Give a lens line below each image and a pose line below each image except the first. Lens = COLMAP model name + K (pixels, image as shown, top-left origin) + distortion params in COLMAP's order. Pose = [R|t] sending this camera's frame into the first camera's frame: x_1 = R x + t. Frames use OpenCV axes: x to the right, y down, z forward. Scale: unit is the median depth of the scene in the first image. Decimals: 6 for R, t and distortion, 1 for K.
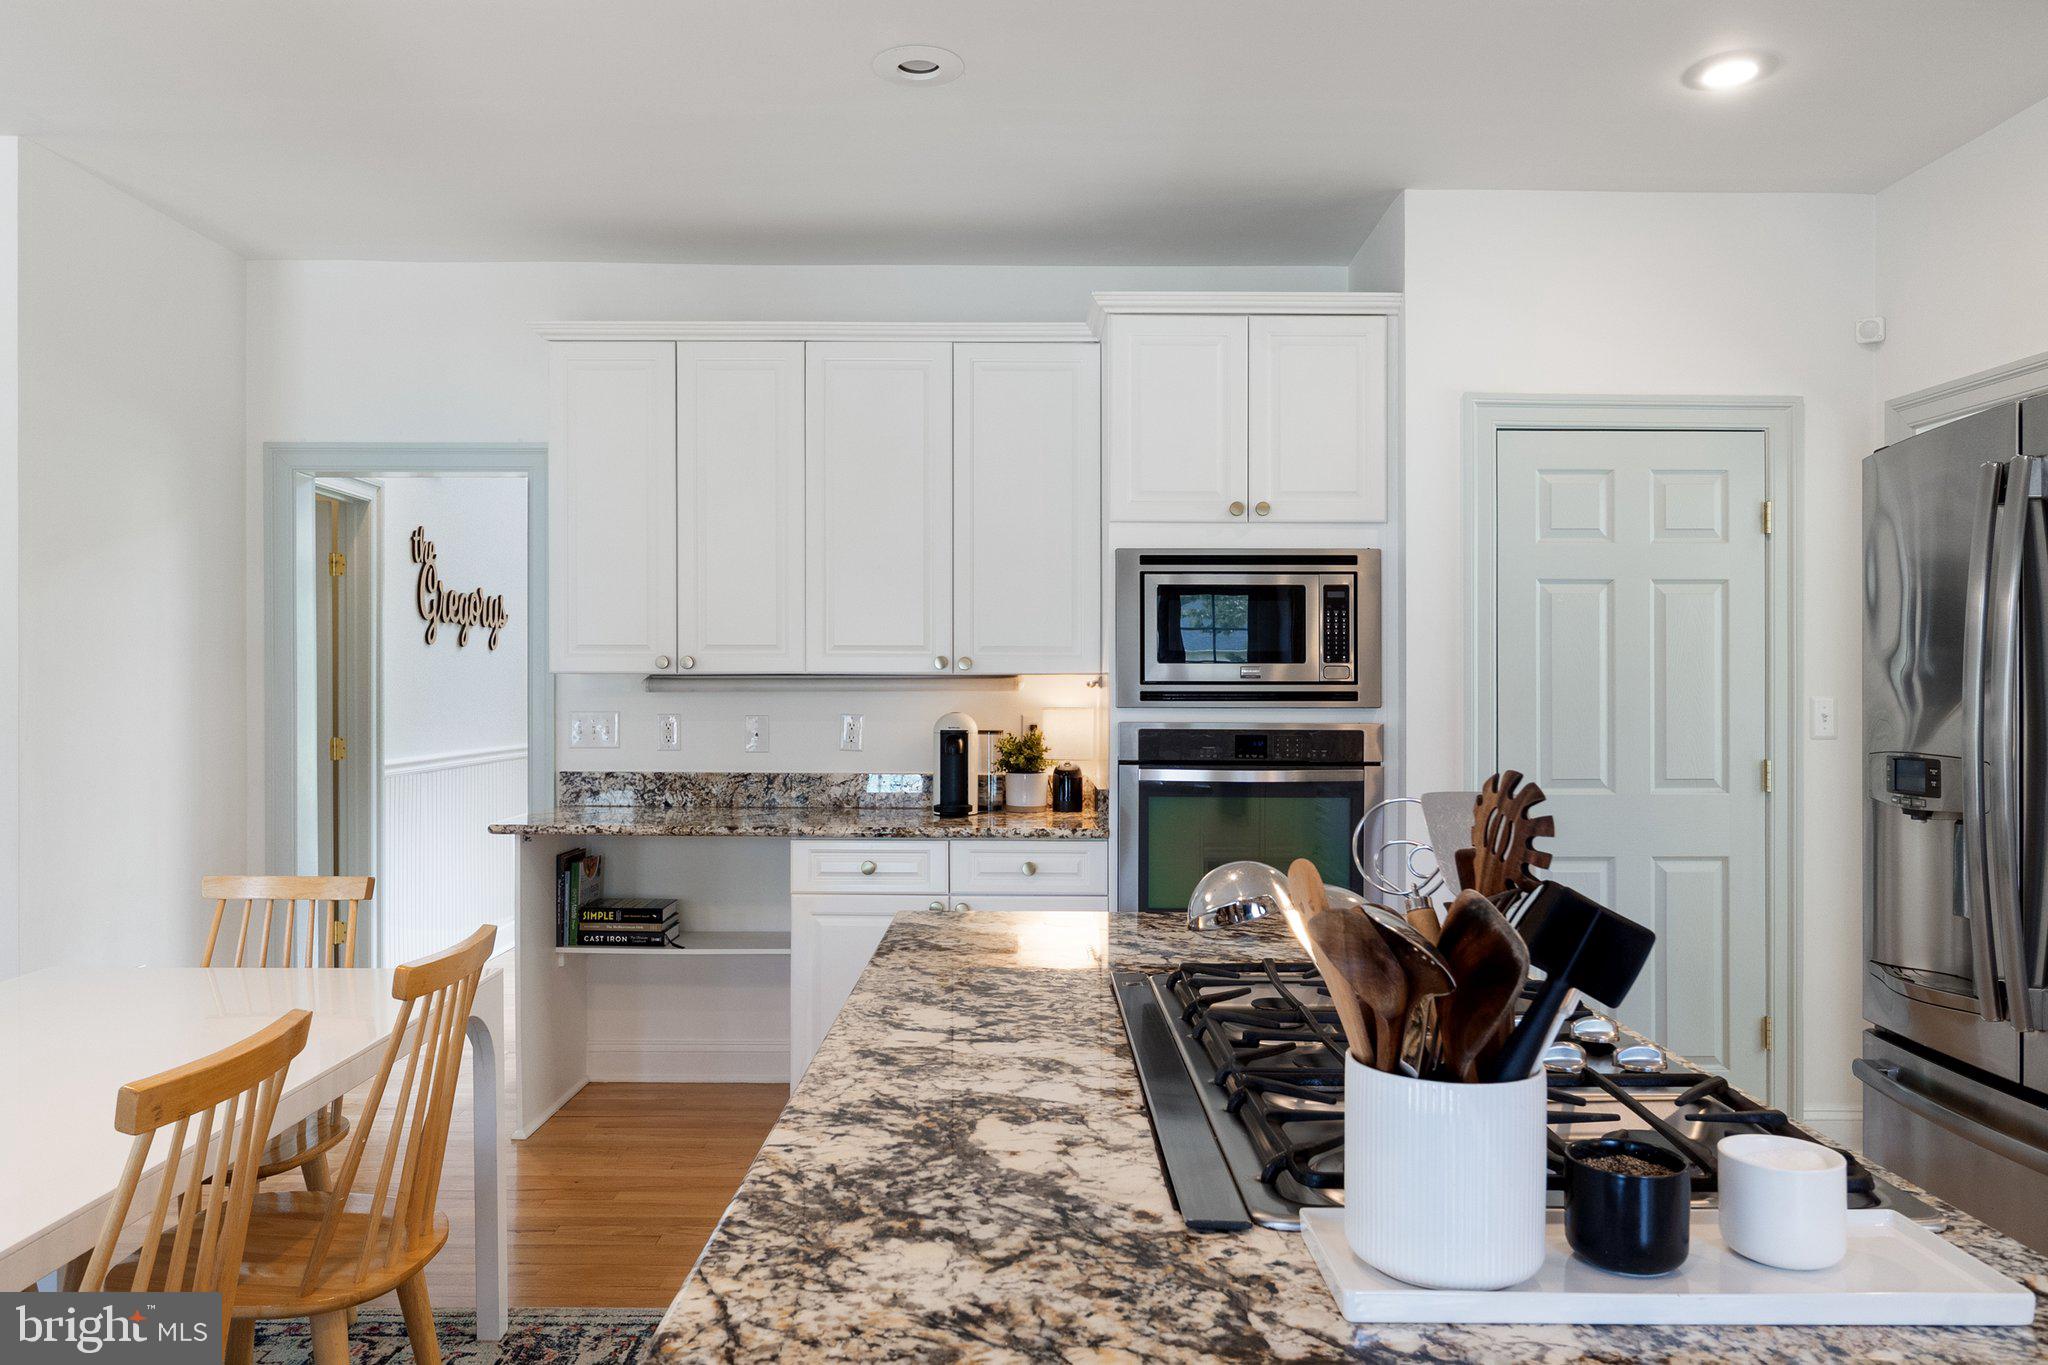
lens RADIAL K [[1392.0, 0, 1024.0], [0, 1392.0, 682.5], [0, 0, 1]] dist [-0.013030, -0.000889]
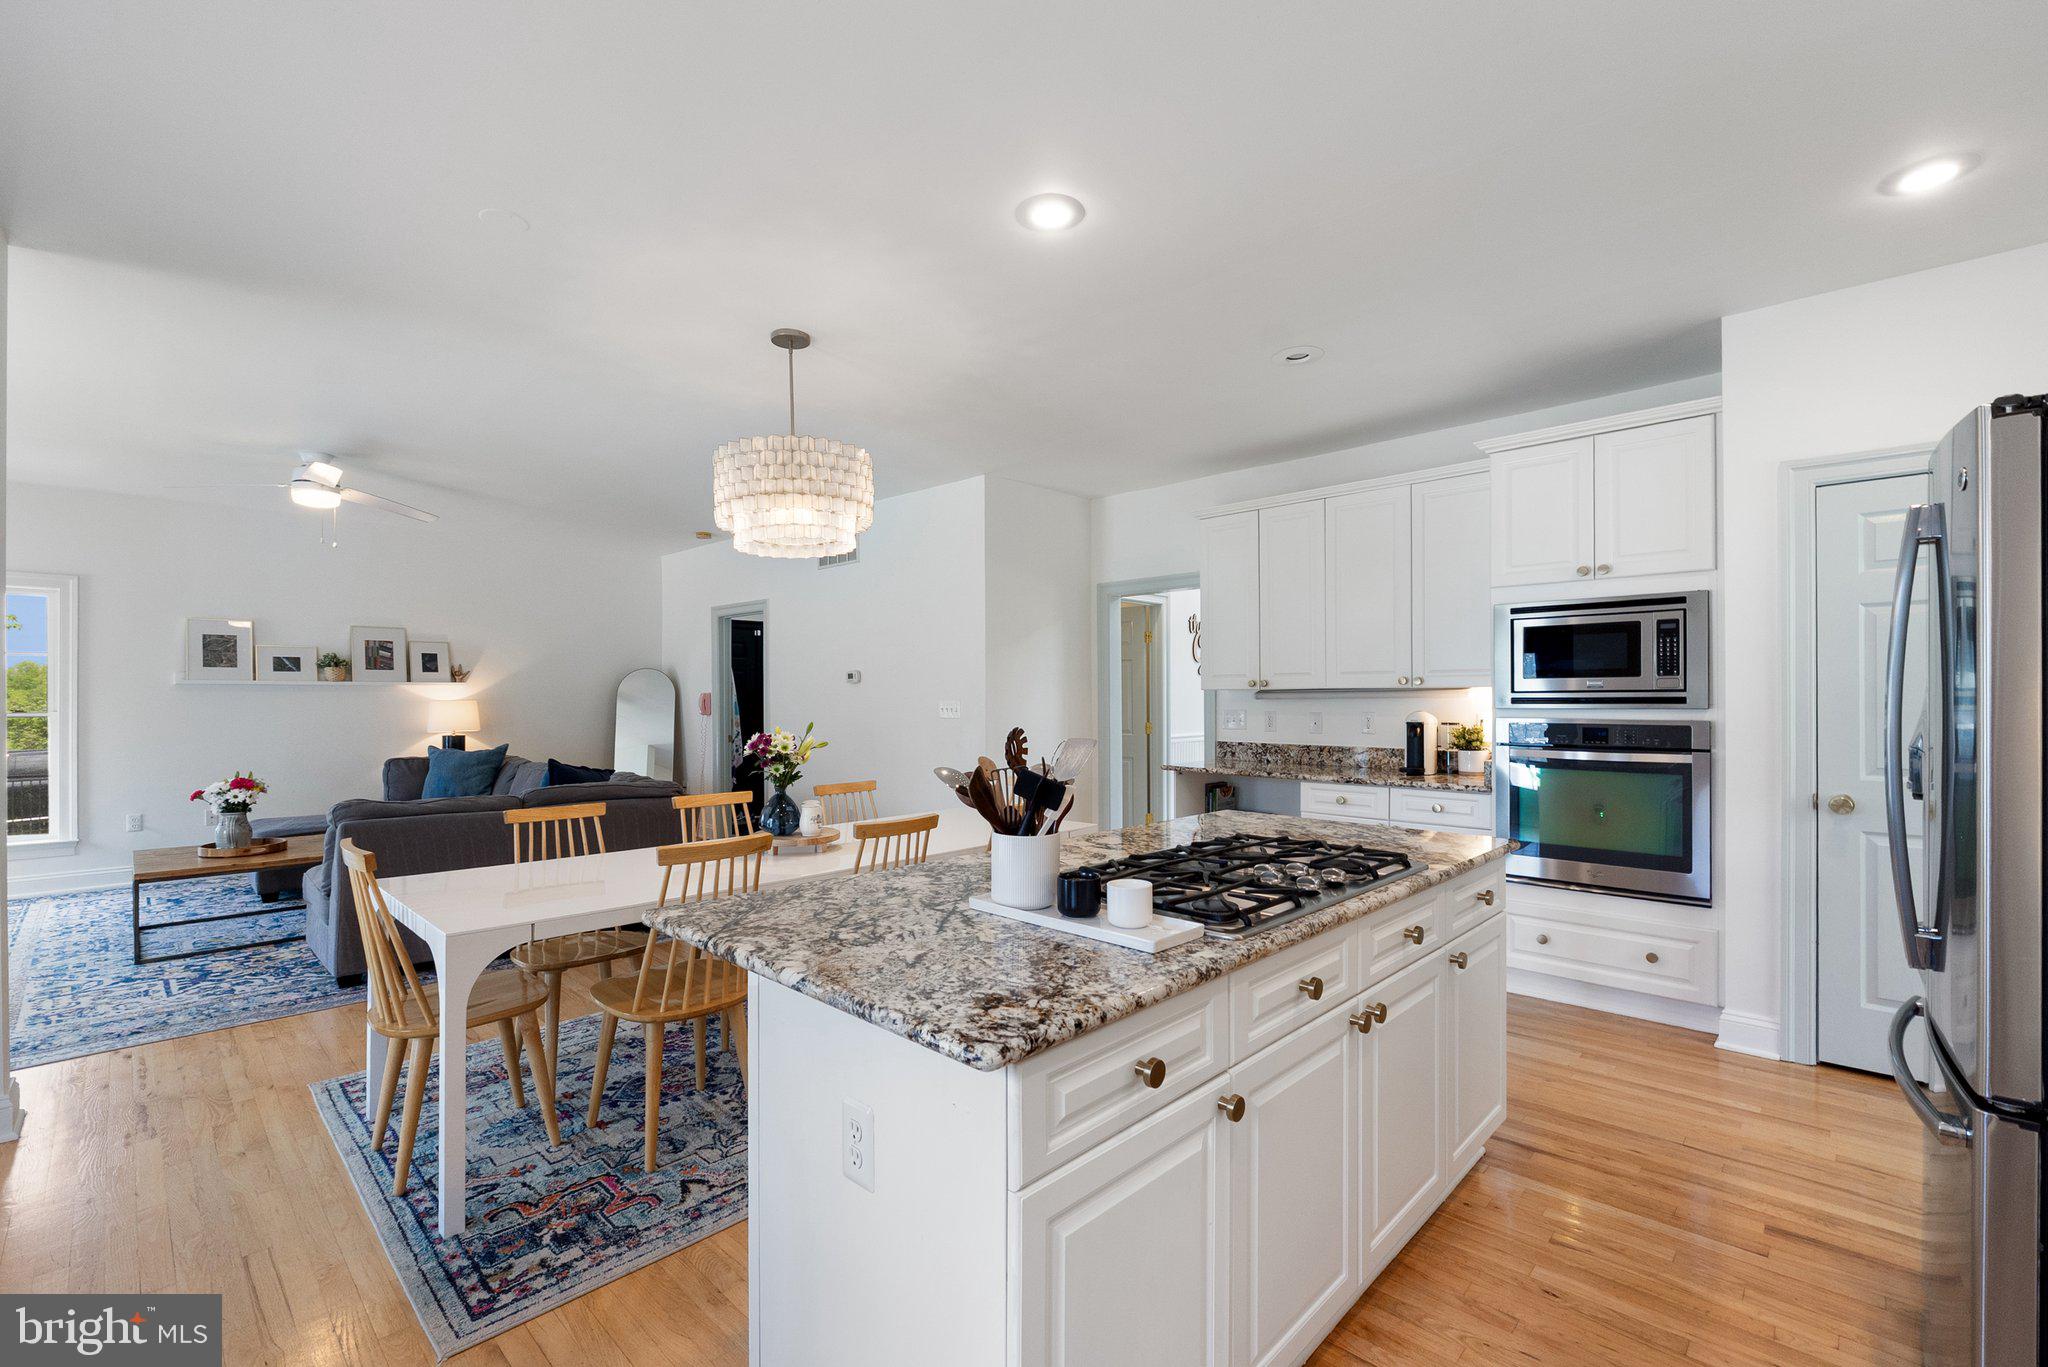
lens RADIAL K [[878.4, 0, 1020.4], [0, 878.4, 693.5], [0, 0, 1]] dist [-0.008421, -0.000266]
pose [[0.710225, -0.008661, -0.703921, 0.360050], [0.006670, 0.999962, -0.005573, 0.003449], [0.703943, -0.000737, 0.710256, -0.056204]]
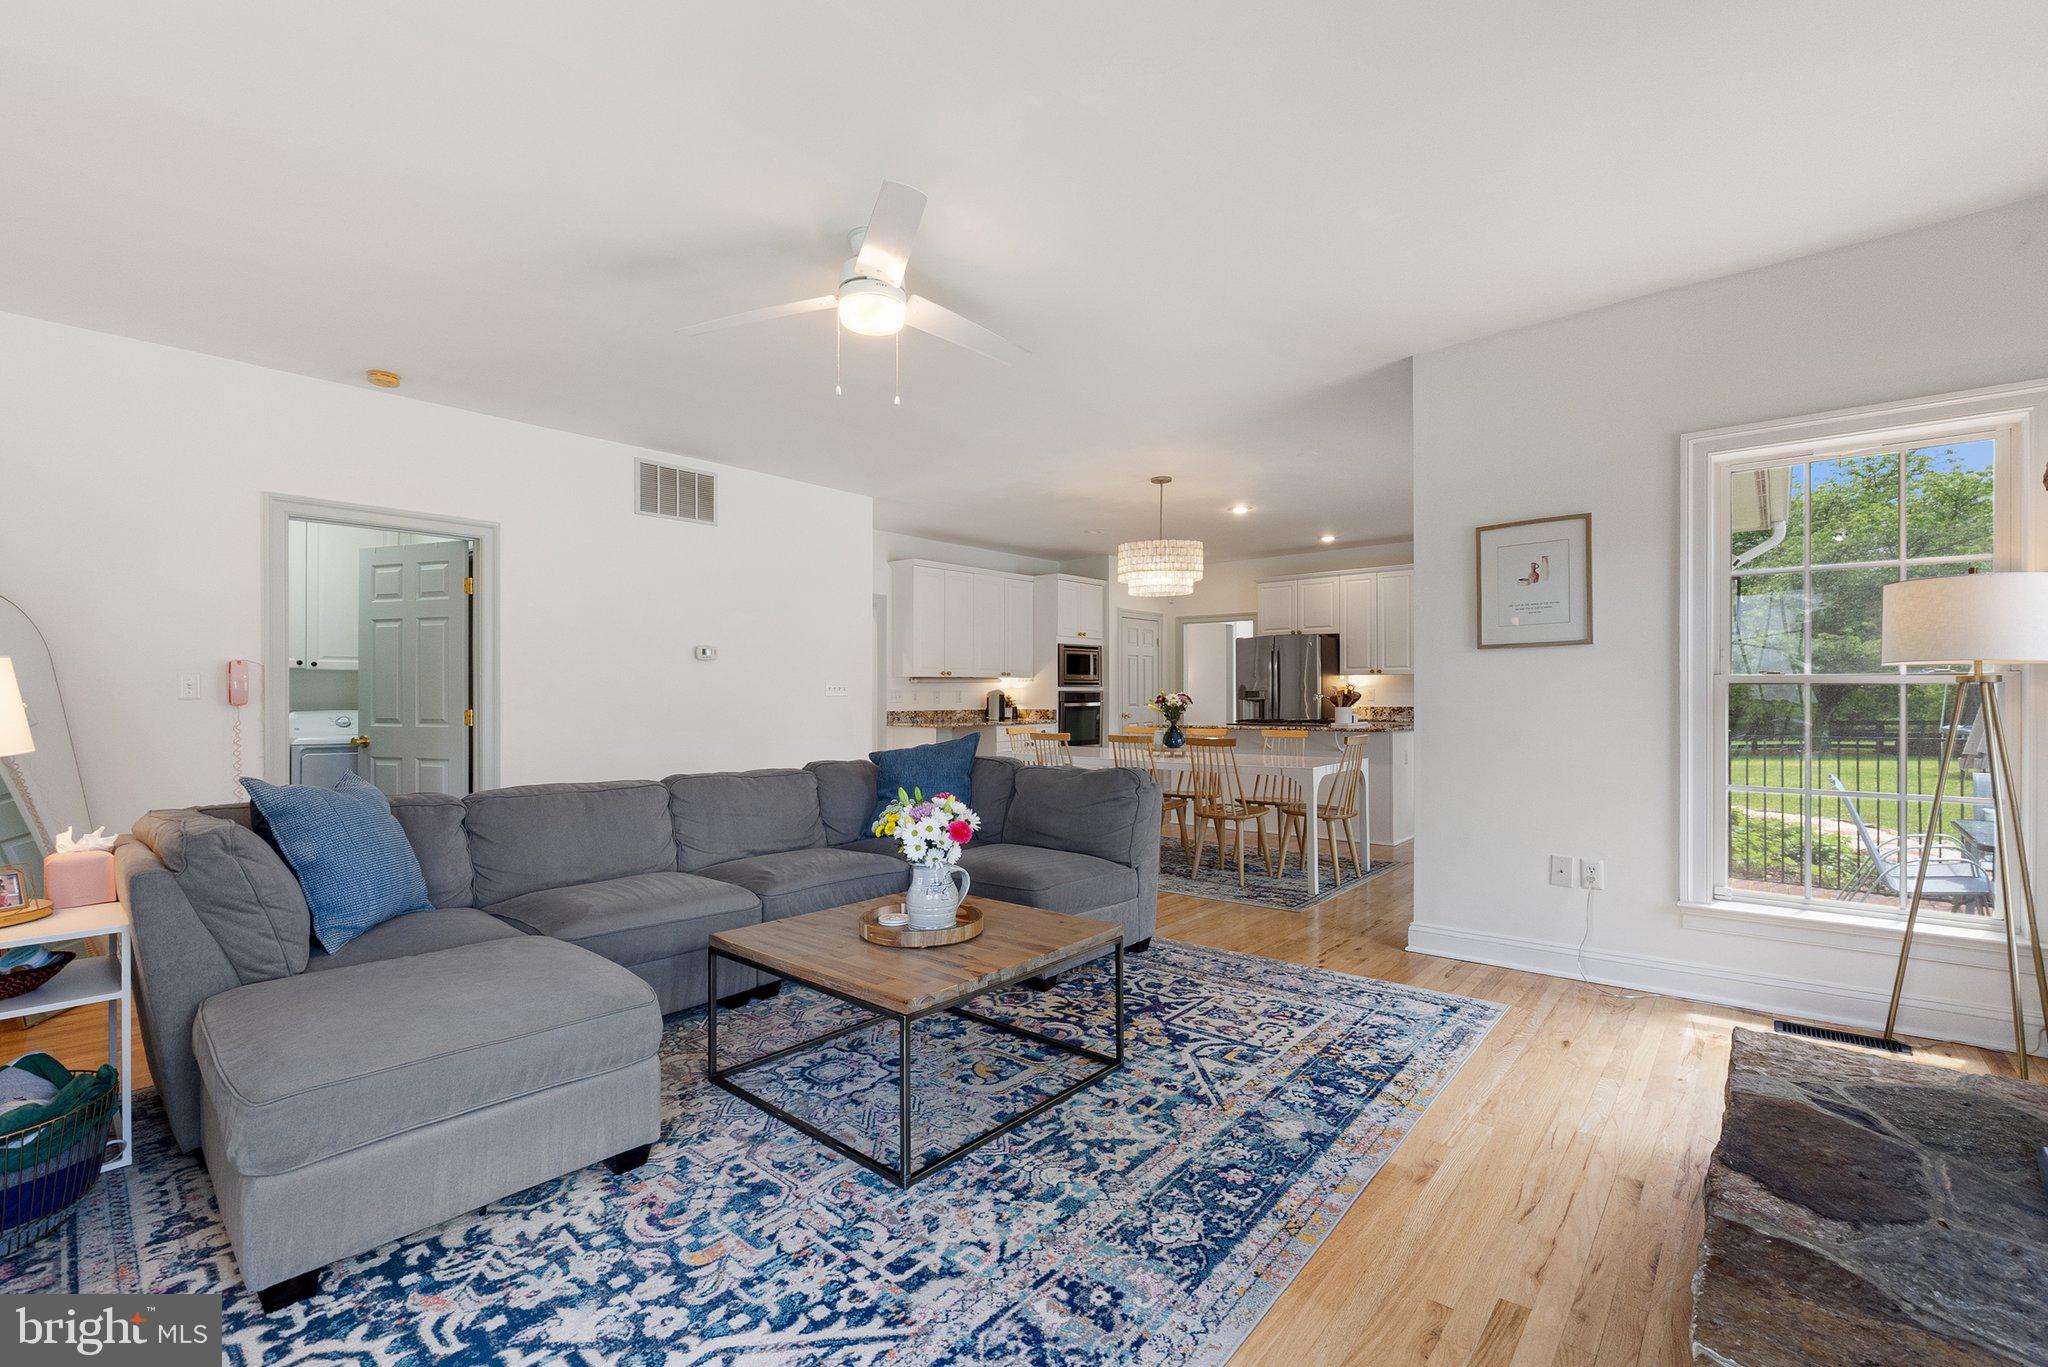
lens RADIAL K [[878.4, 0, 1020.4], [0, 878.4, 693.5], [0, 0, 1]] dist [-0.008421, -0.000266]
pose [[0.662601, -0.008219, 0.748927, -1.673023], [0.004268, 0.999965, 0.007198, 0.018197], [-0.748960, -0.001574, 0.662613, -0.451865]]
